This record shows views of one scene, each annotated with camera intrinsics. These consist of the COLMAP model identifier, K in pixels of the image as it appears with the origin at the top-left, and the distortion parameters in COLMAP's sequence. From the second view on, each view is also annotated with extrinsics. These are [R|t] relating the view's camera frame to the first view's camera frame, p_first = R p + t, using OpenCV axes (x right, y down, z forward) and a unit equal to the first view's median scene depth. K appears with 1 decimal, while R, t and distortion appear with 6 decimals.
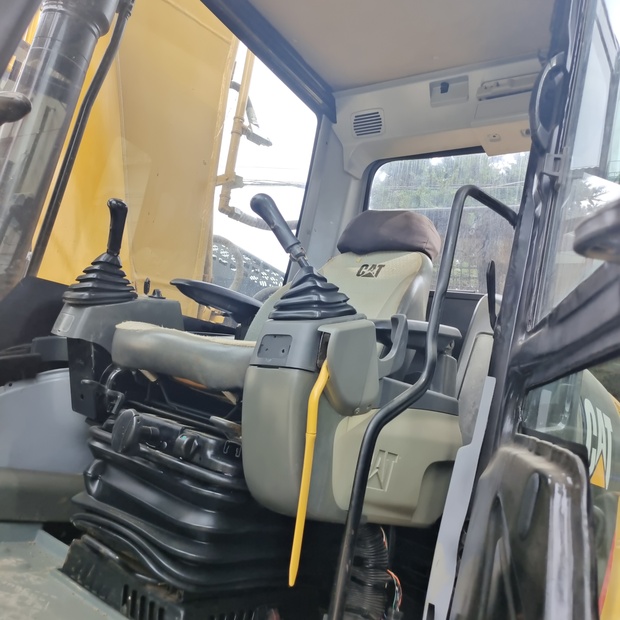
lens RADIAL K [[560.4, 0, 303.5], [0, 560.4, 312.3], [0, 0, 1]] dist [0.040056, -0.019987]
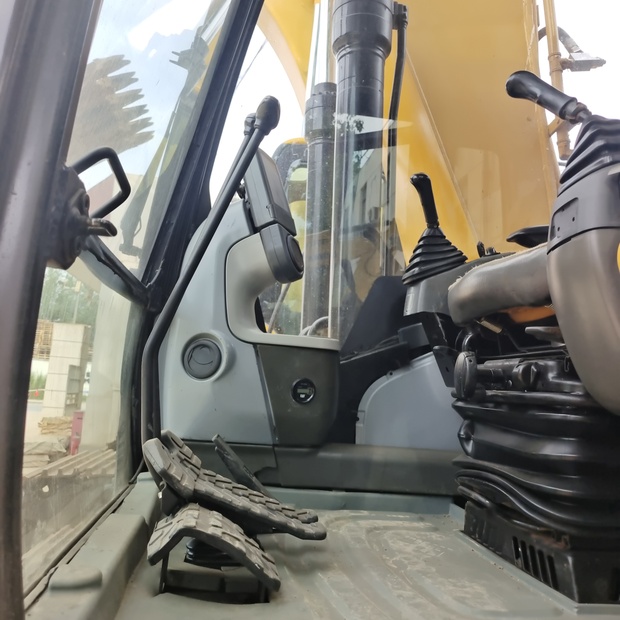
lens RADIAL K [[554.4, 0, 310.0], [0, 554.4, 310.0], [0, 0, 1]] dist [0.001132, 0.055376]
pose [[0.707993, -0.288068, -0.644797, 0.130034], [0.245232, 0.956494, -0.158053, 0.170763], [0.662275, -0.046225, 0.747834, 0.104825]]
